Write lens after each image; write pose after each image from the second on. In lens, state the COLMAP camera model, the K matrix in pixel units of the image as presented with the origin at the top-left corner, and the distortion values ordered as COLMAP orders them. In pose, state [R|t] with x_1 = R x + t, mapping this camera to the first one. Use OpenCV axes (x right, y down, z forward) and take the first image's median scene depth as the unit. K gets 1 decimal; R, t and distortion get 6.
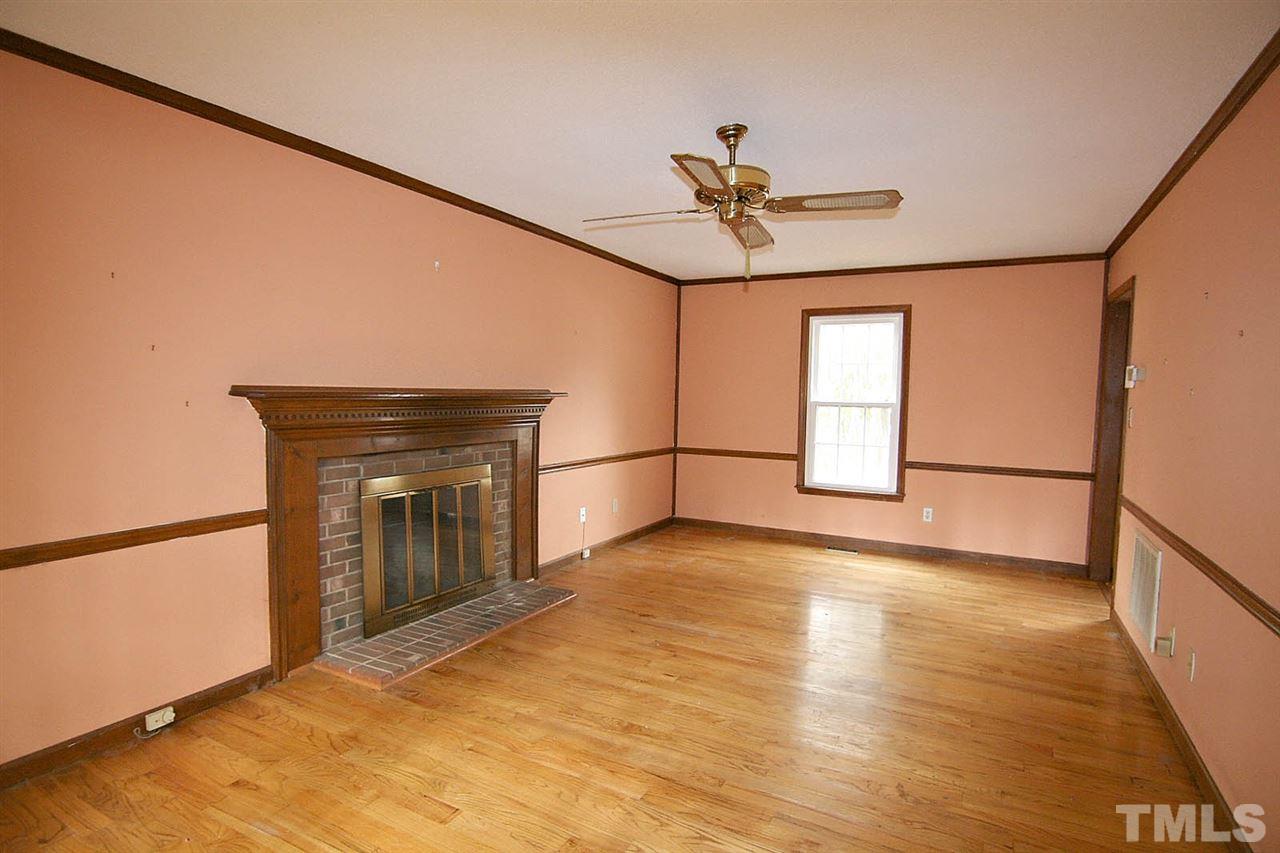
lens RADIAL K [[655.1, 0, 642.8], [0, 655.1, 435.5], [0, 0, 1]] dist [0.001717, -0.000124]
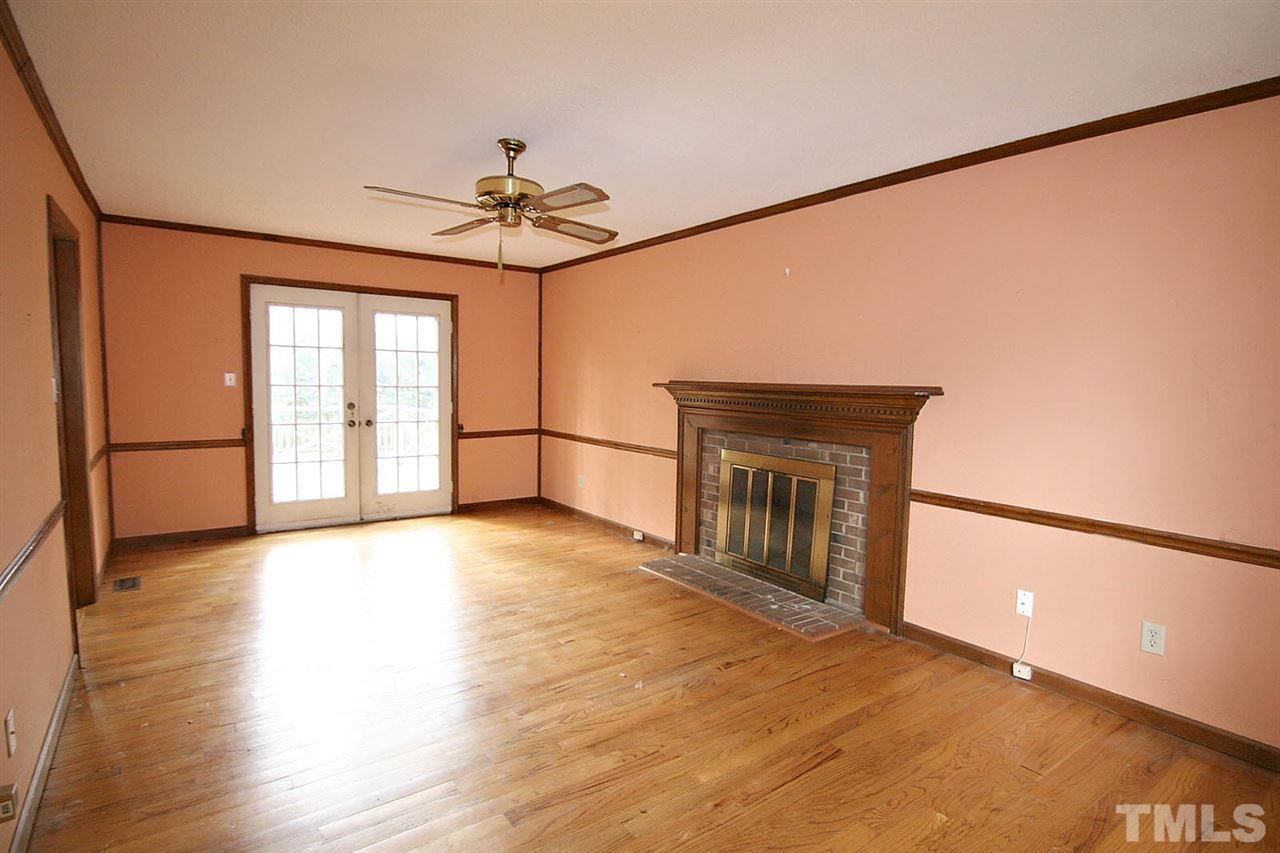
lens RADIAL K [[655.1, 0, 640.0], [0, 655.1, 426.5], [0, 0, 1]] dist [-0.002605, -0.001625]
pose [[-0.442114, 0.050361, -0.895544, 0.955047], [-0.080317, 0.992189, 0.095447, -0.104546], [0.893355, 0.114125, -0.434616, 1.548874]]
